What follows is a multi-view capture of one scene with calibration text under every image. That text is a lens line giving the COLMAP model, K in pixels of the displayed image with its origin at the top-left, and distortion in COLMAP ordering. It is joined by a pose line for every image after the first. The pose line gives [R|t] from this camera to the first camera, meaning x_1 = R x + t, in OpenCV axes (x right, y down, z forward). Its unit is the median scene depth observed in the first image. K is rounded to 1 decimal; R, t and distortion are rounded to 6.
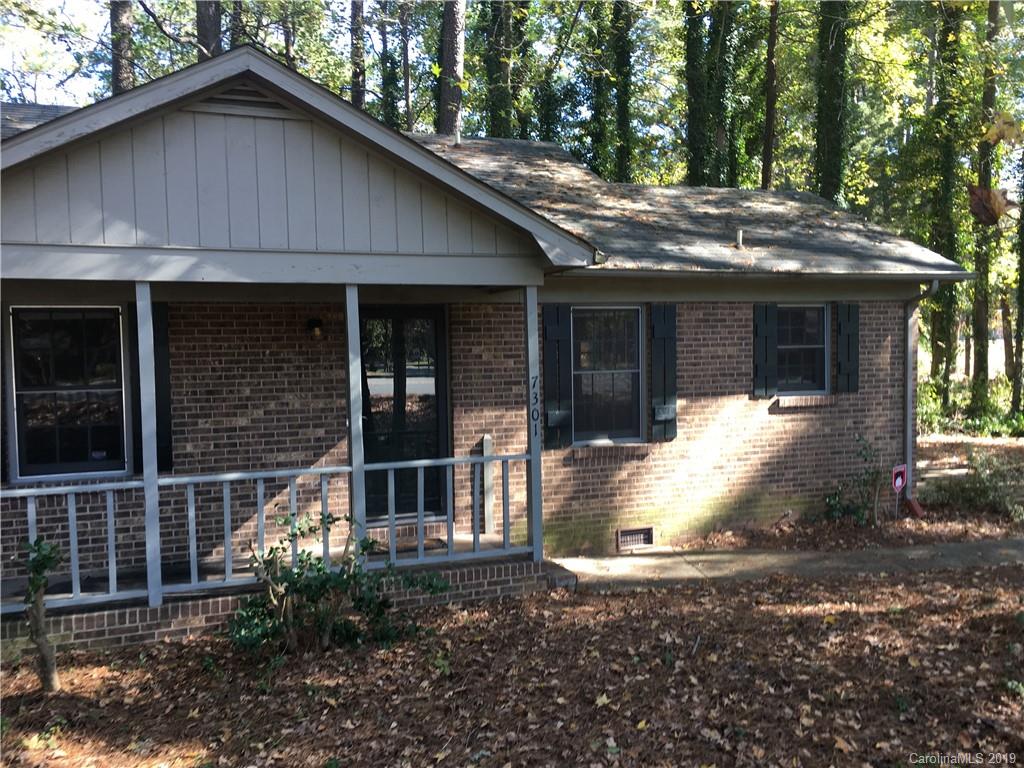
lens RADIAL K [[860.3, 0, 513.1], [0, 860.3, 388.7], [0, 0, 1]] dist [0.014572, -0.043888]
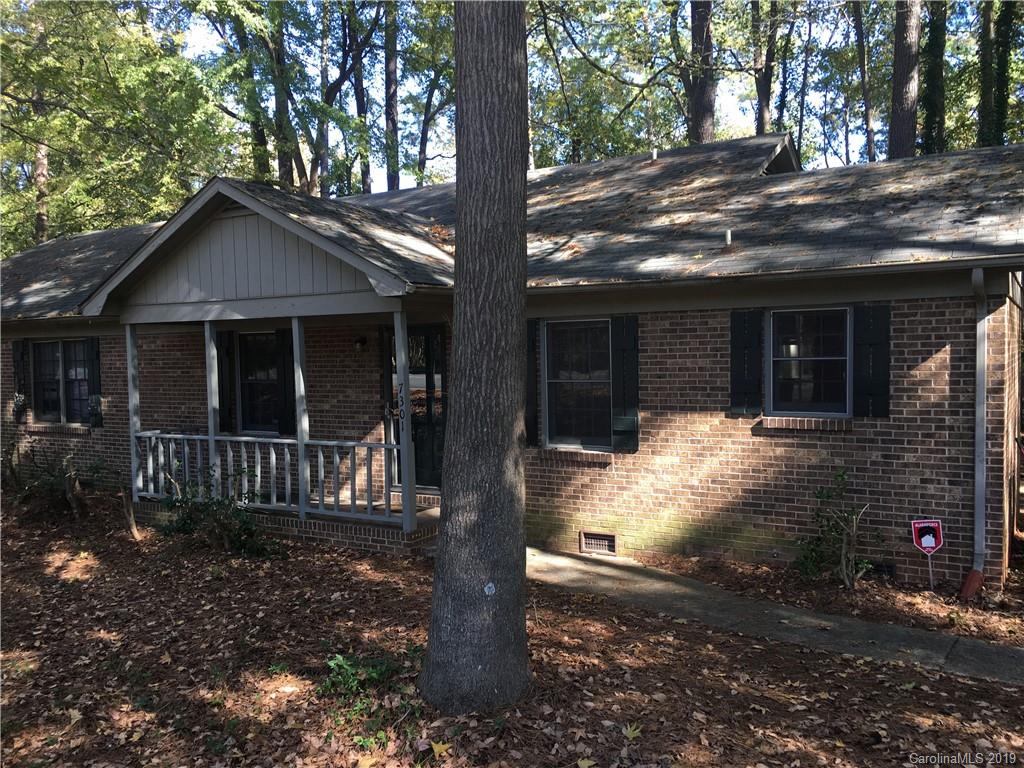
lens RADIAL K [[860.3, 0, 512.9], [0, 860.3, 382.2], [0, 0, 1]] dist [0.014572, -0.043888]
pose [[0.620813, 0.036233, -0.783121, 0.869031], [-0.029690, 0.999301, 0.022698, -0.038965], [0.783396, 0.009159, 0.621455, 0.272417]]
